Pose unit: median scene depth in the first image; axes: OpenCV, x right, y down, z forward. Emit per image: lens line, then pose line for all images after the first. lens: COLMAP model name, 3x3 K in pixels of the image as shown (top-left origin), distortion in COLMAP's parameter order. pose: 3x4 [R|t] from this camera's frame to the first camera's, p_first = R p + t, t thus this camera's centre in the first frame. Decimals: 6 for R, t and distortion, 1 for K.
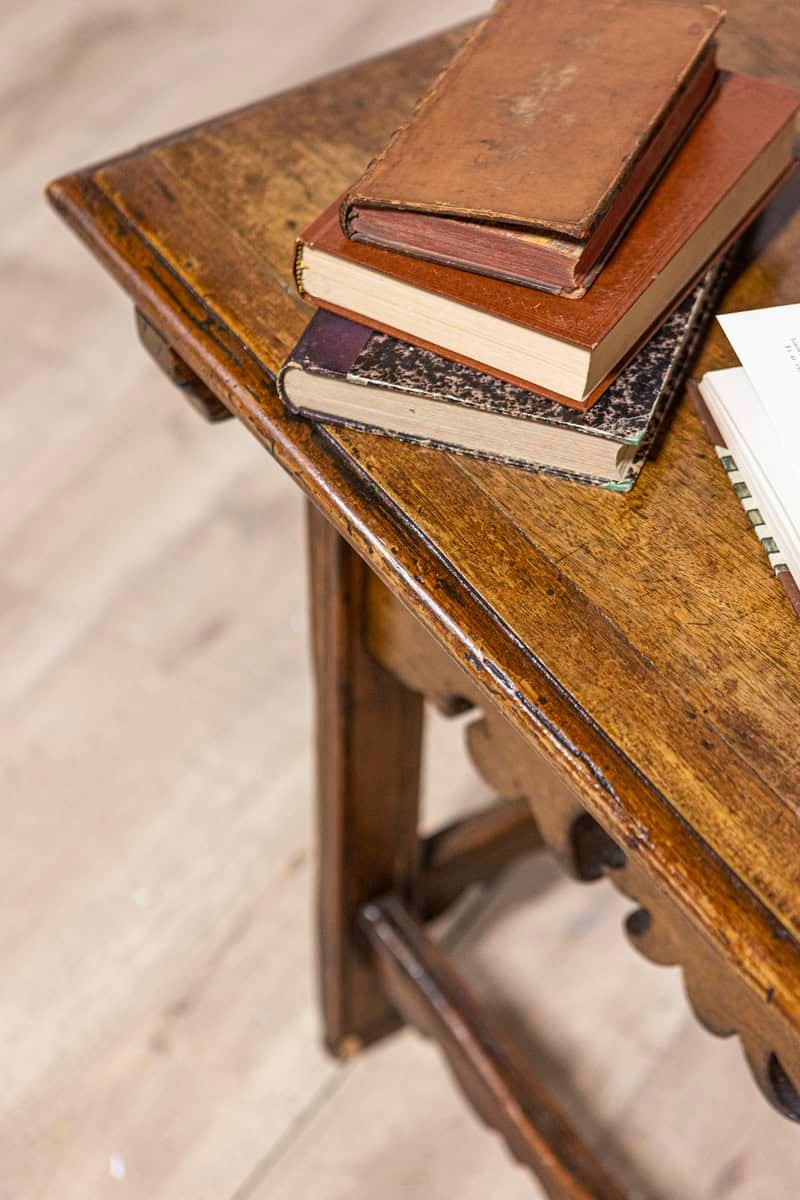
lens RADIAL K [[2342.2, 0, 398.2], [0, 2342.2, 599.1], [0, 0, 1]] dist [-0.055209, -0.092955]
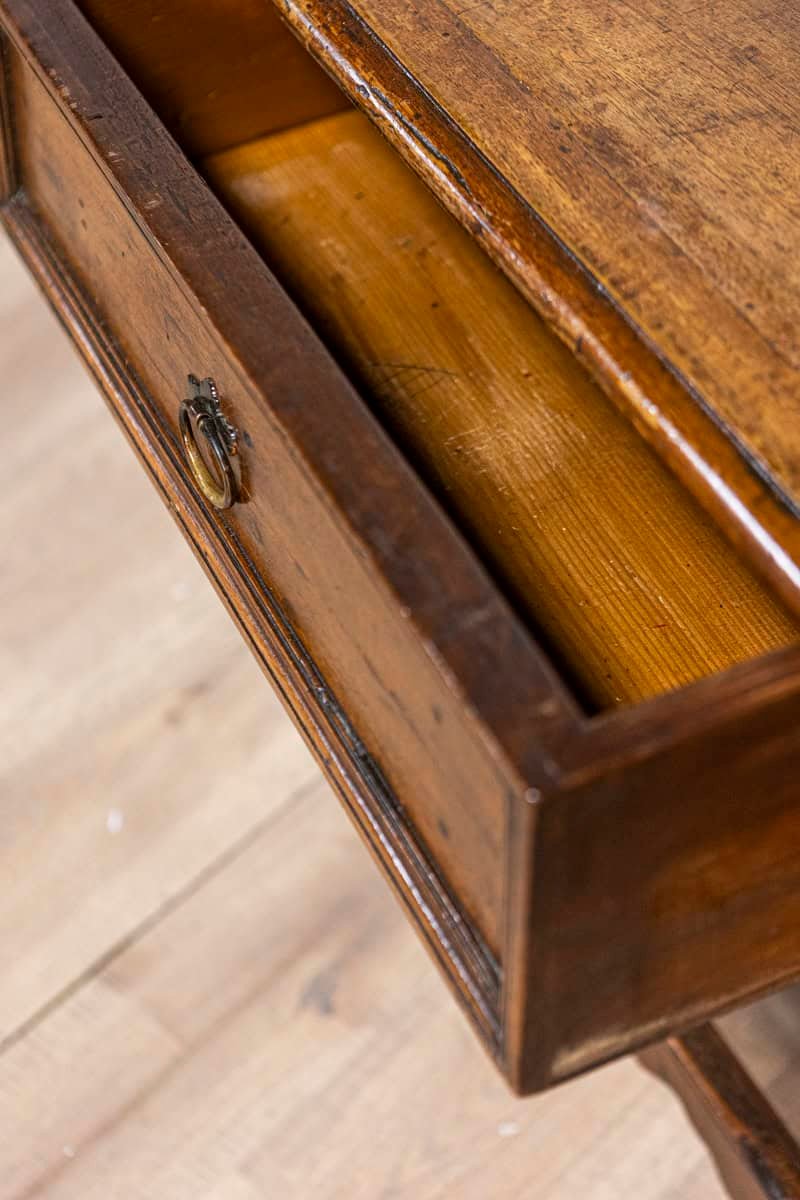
lens RADIAL K [[2342.2, 0, 398.2], [0, 2342.2, 599.1], [0, 0, 1]] dist [-0.055209, -0.092955]
pose [[0.990577, 0.077749, -0.112751, 0.188267], [-0.081915, 0.996100, -0.032793, 0.293192], [0.109762, 0.041720, 0.993082, -0.006907]]
